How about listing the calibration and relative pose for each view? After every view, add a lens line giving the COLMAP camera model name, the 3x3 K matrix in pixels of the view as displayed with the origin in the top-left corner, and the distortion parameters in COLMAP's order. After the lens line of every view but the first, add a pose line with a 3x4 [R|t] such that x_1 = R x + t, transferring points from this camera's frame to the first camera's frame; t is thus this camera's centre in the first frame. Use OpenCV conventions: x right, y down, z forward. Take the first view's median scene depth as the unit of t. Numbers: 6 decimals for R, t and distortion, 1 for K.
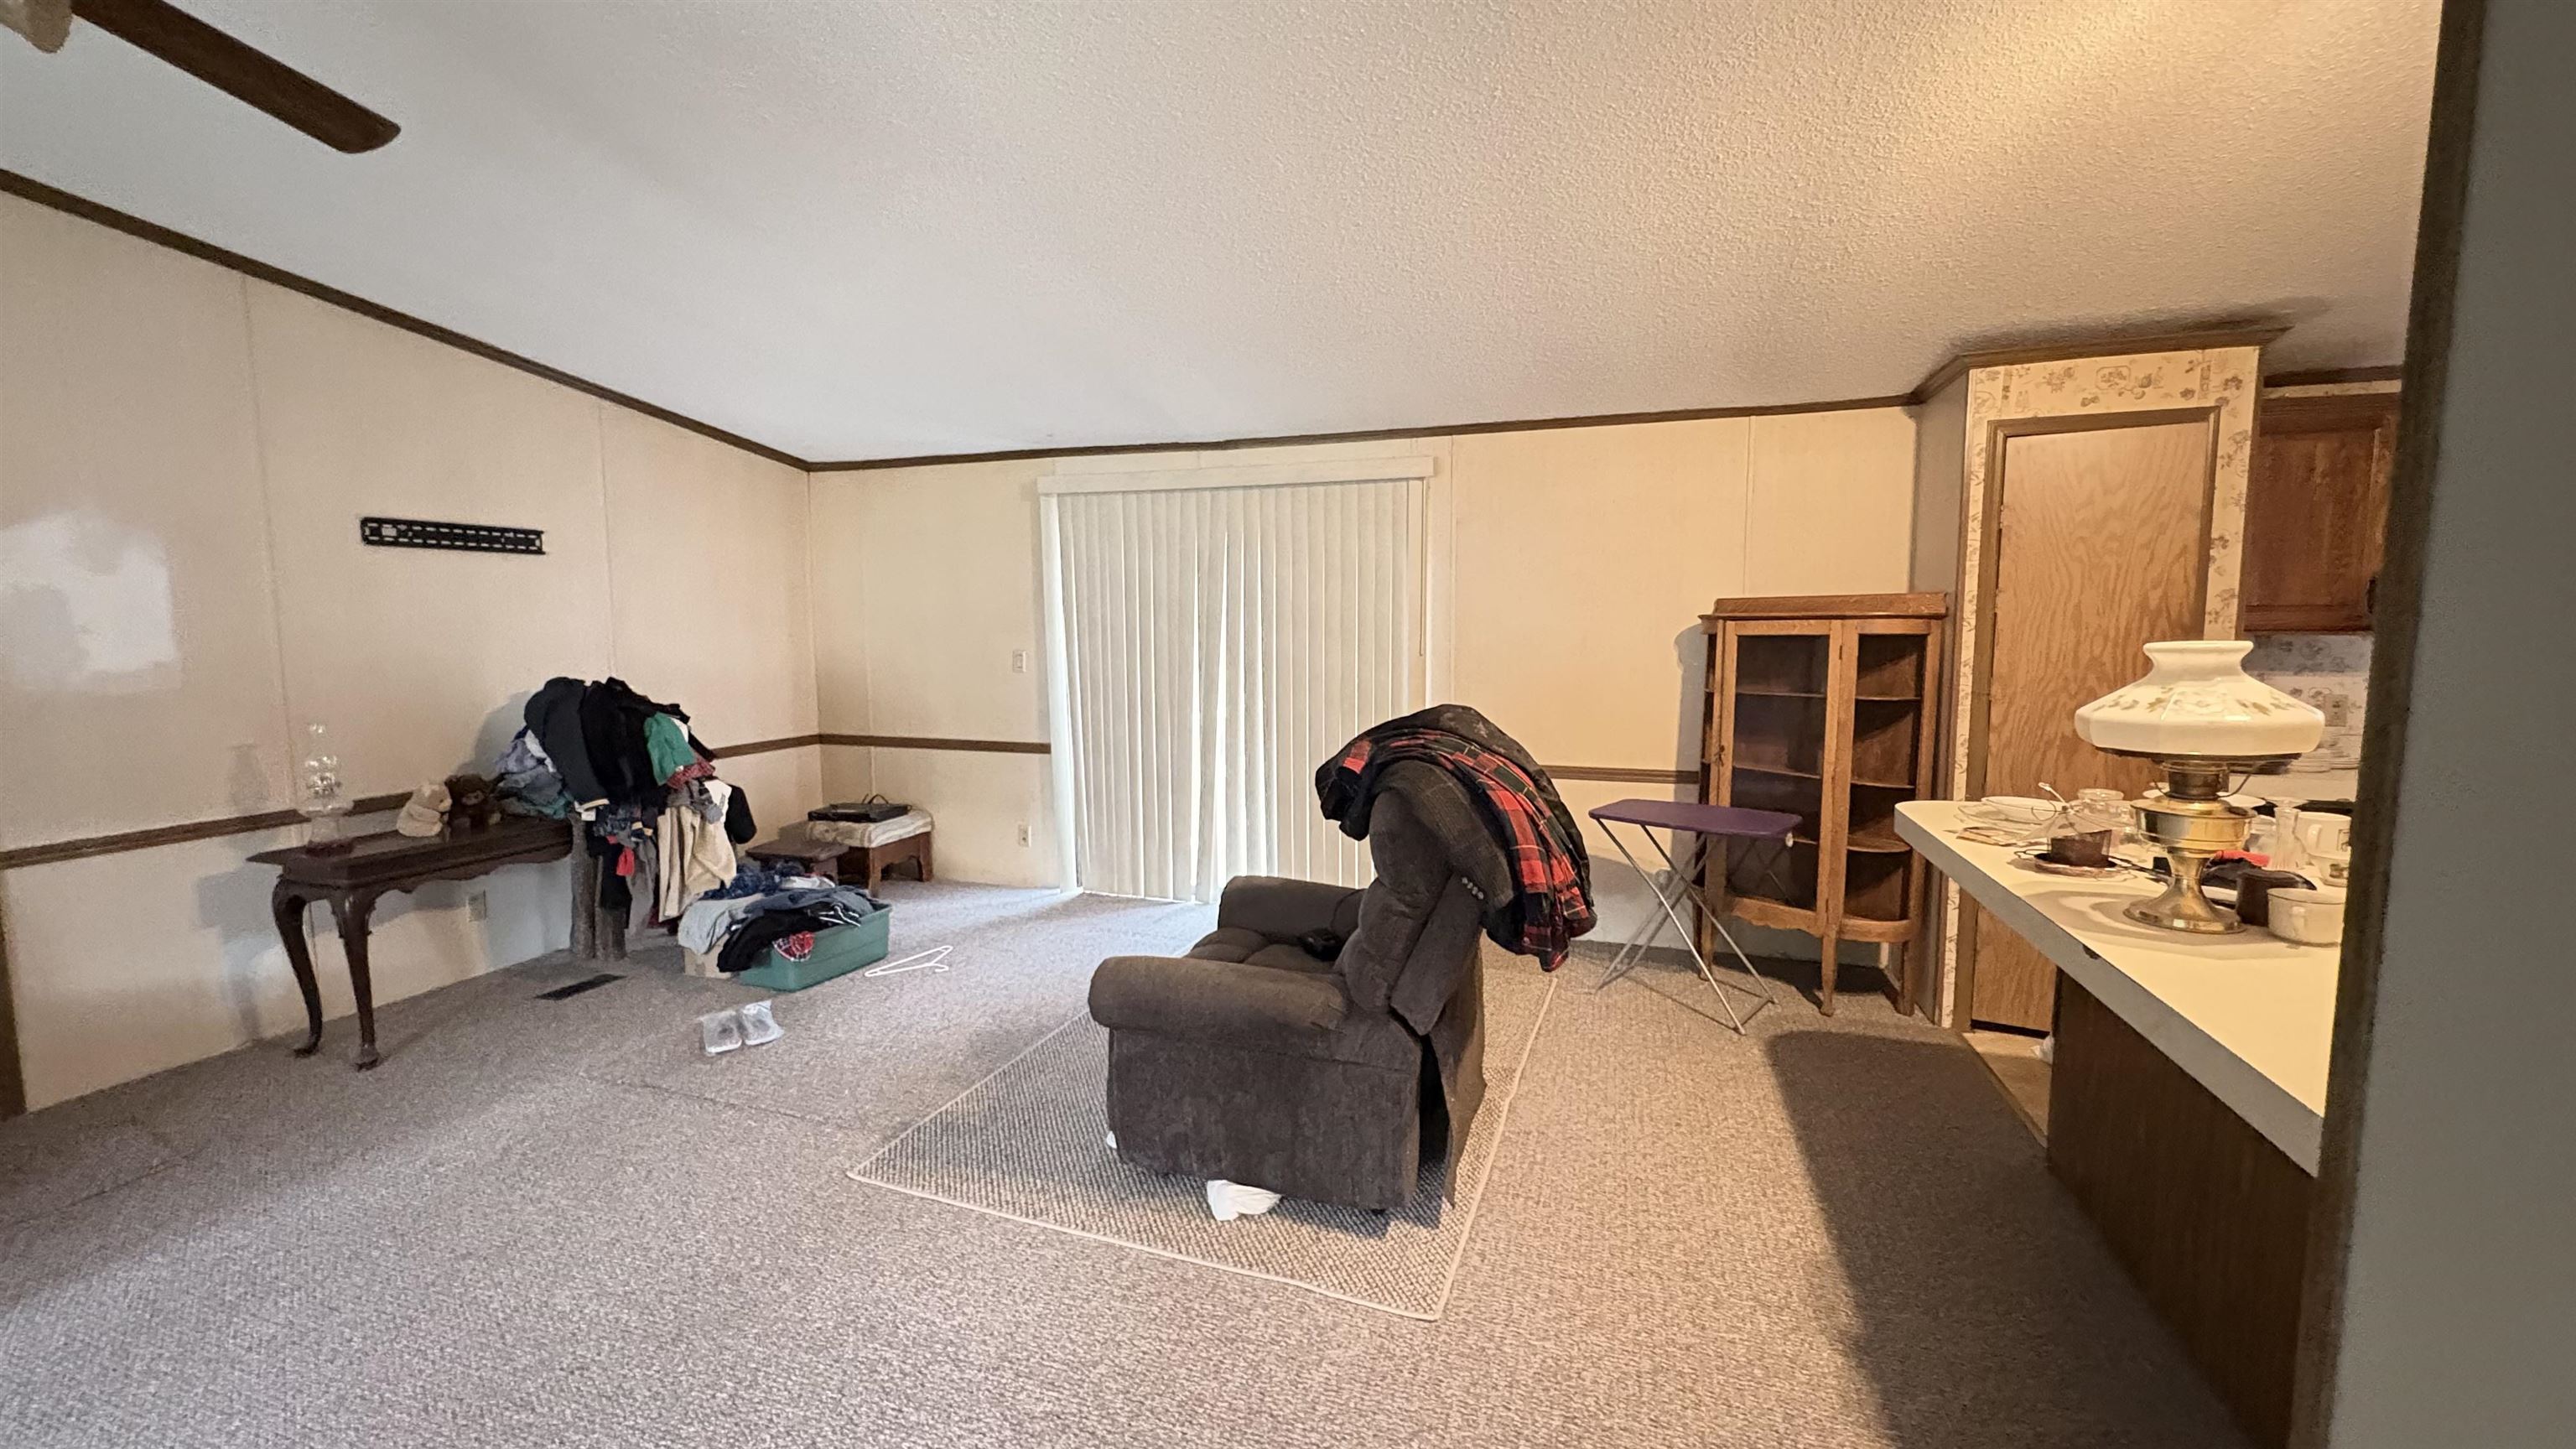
lens RADIAL K [[1025.5, 0, 1285.8], [0, 1025.5, 726.6], [0, 0, 1]] dist [-0.000048, 0.000388]
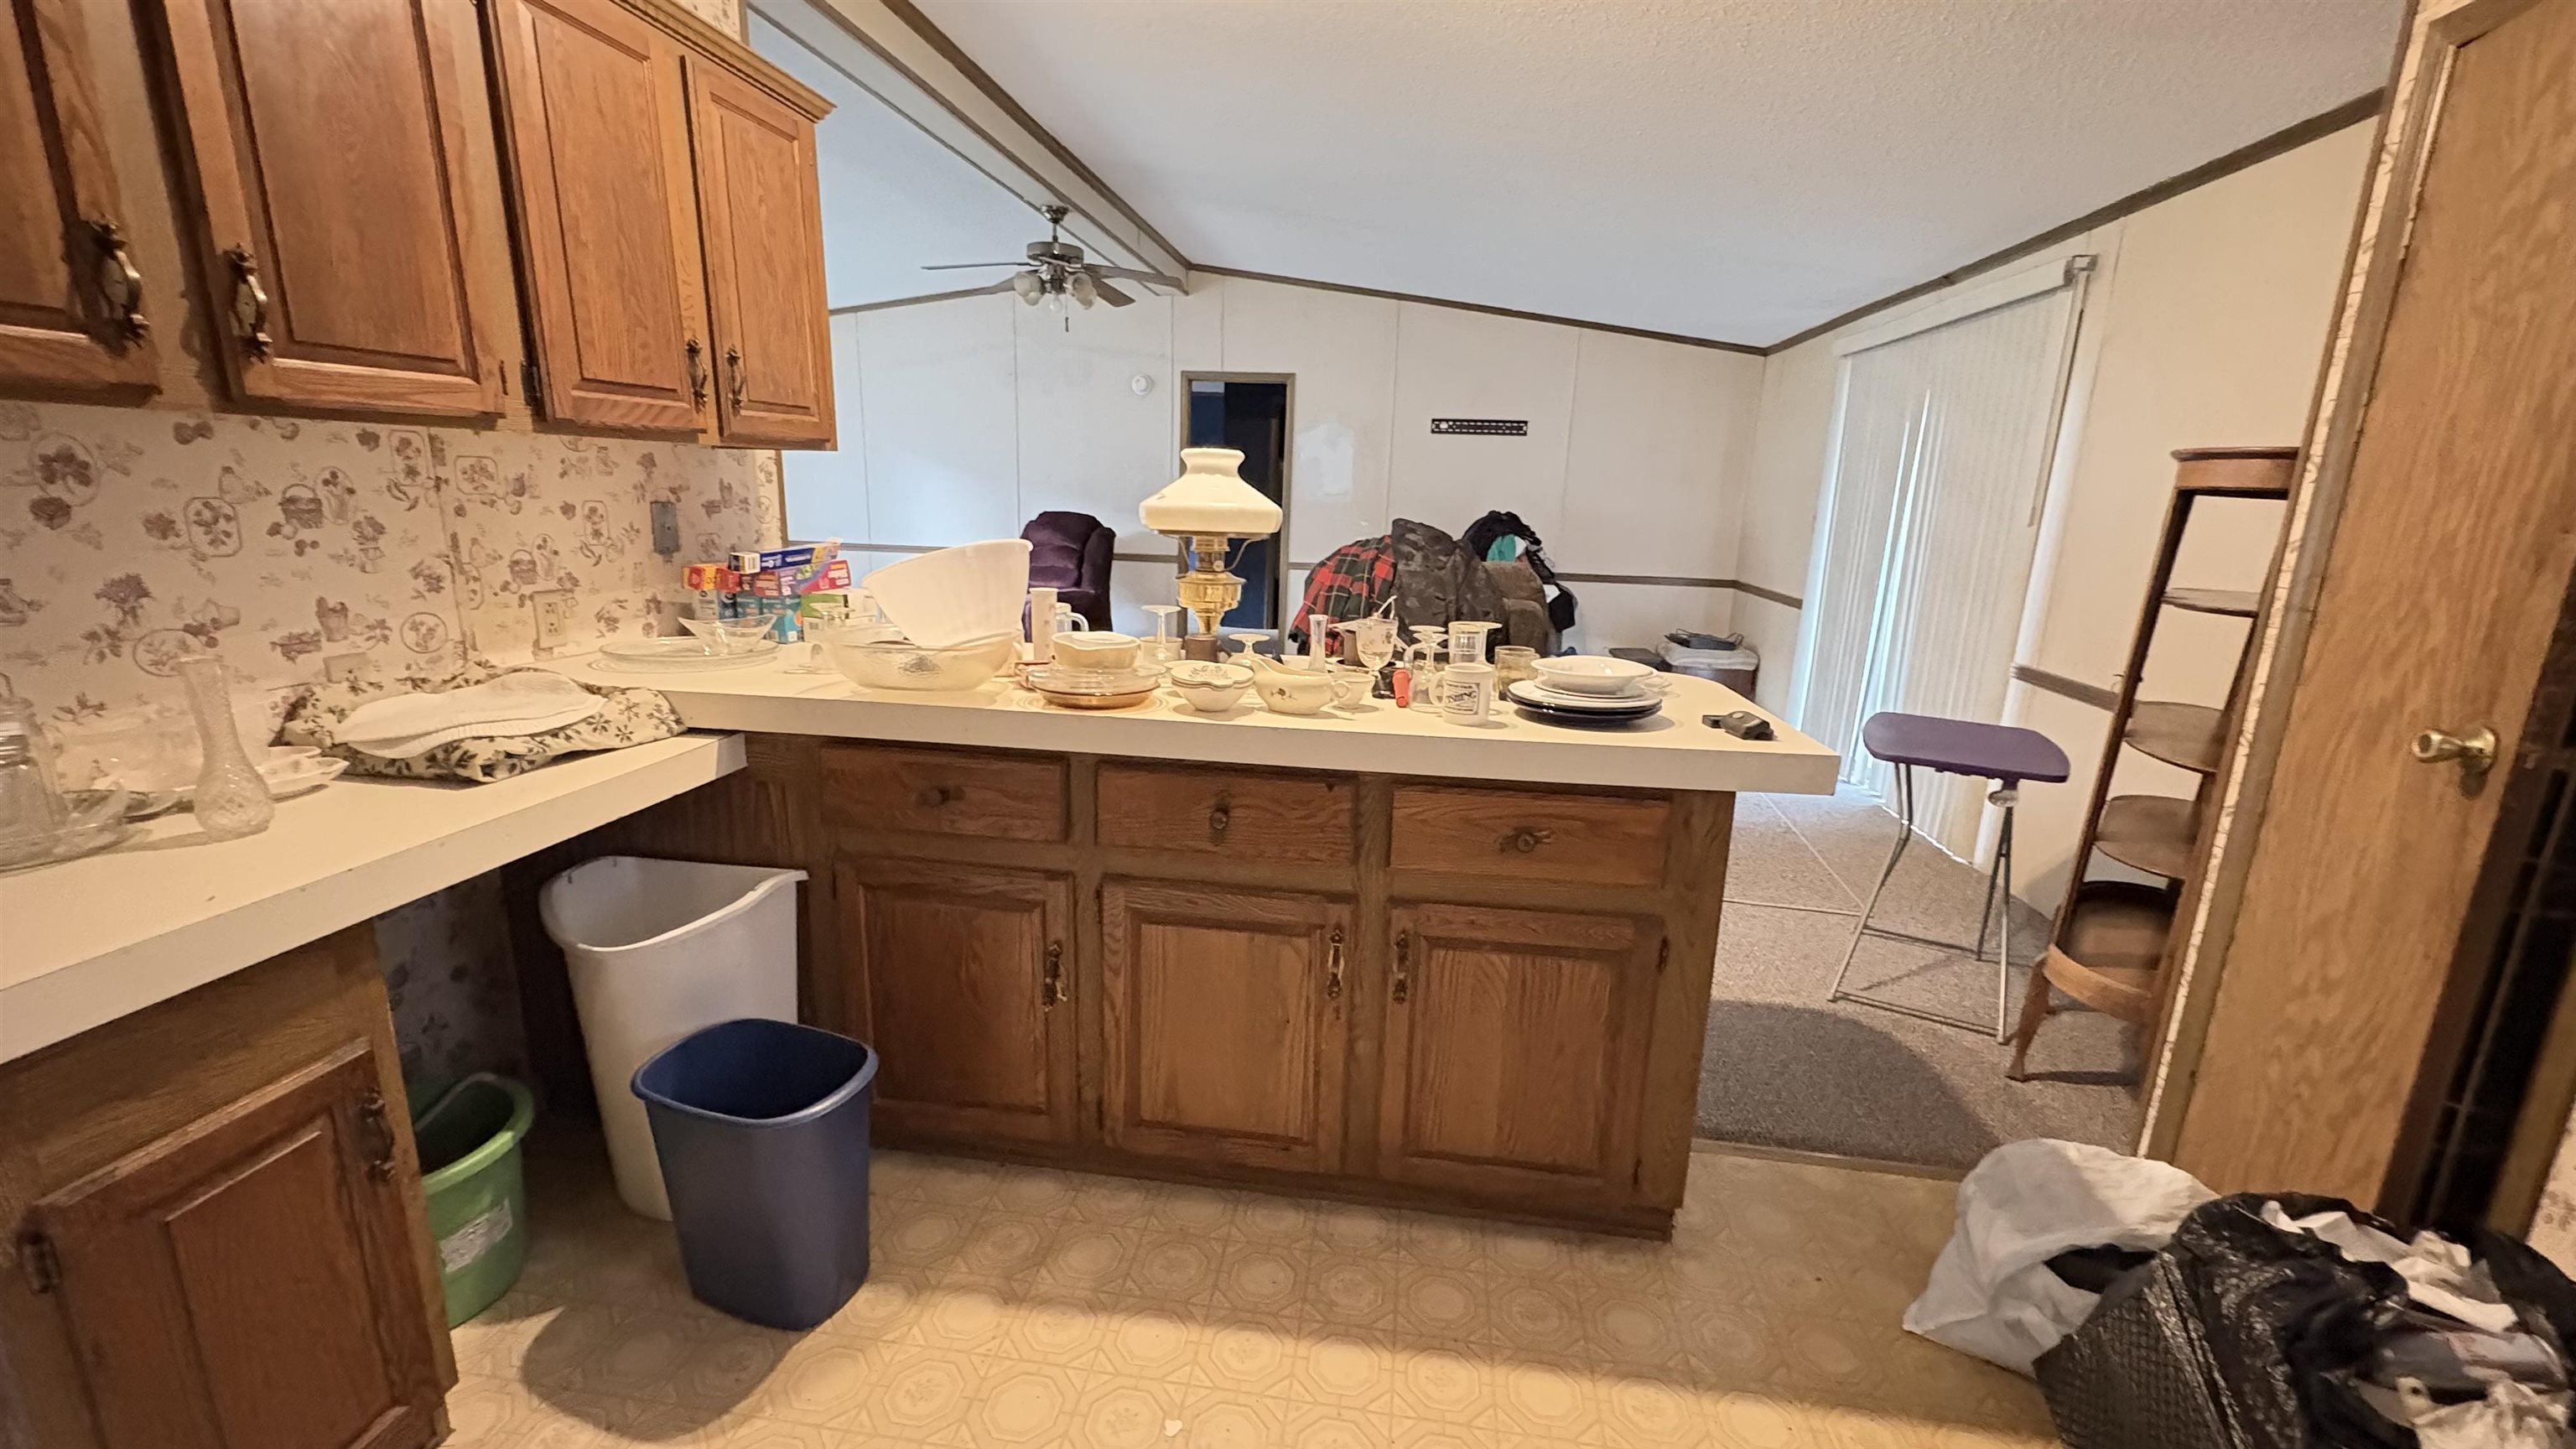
lens RADIAL K [[1023.3, 0, 1286.4], [0, 1023.3, 724.0], [0, 0, 1]] dist [-0.000734, 0.000648]
pose [[0.190631, 0.231745, -0.953915, 0.951160], [-0.134731, 0.968716, 0.208416, -0.013070], [0.972372, 0.088792, 0.215890, 0.354698]]
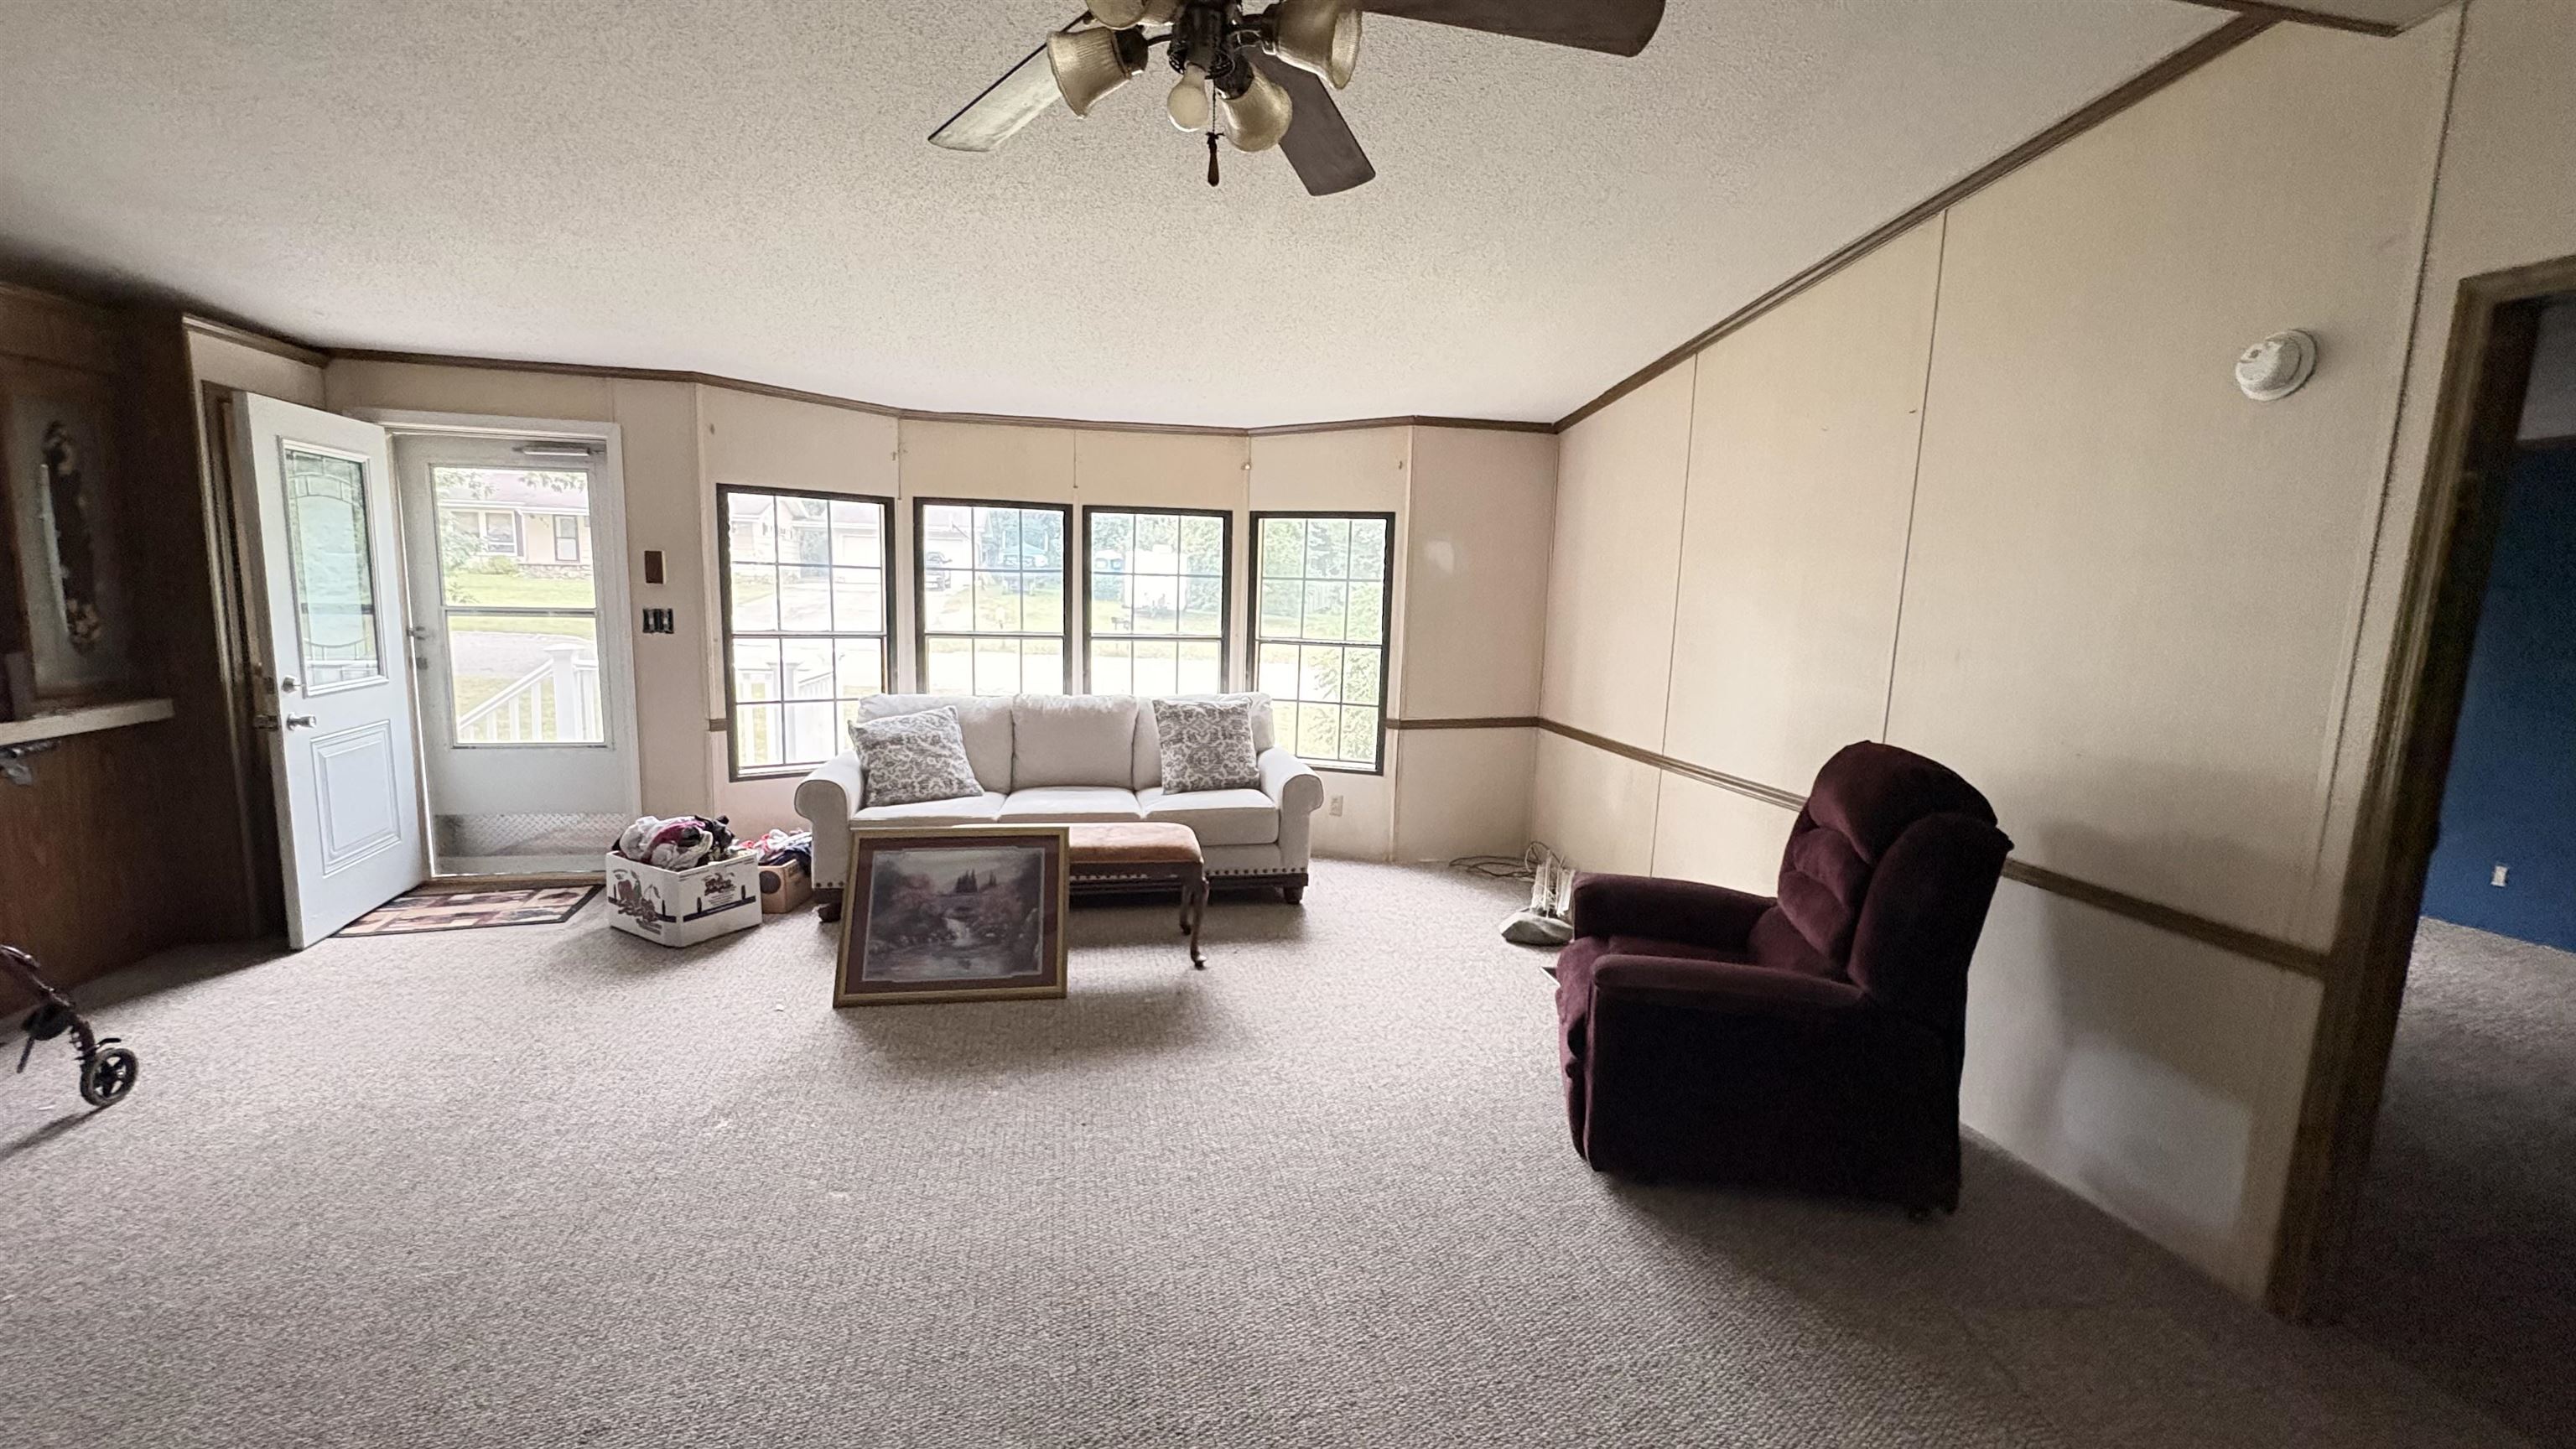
lens RADIAL K [[1023.3, 0, 1286.4], [0, 1023.3, 724.0], [0, 0, 1]] dist [-0.000734, 0.000648]
pose [[-0.861050, 0.048045, -0.506246, -0.276455], [-0.078899, 0.970849, 0.226334, -0.083793], [0.502363, 0.234827, -0.832159, 0.685072]]
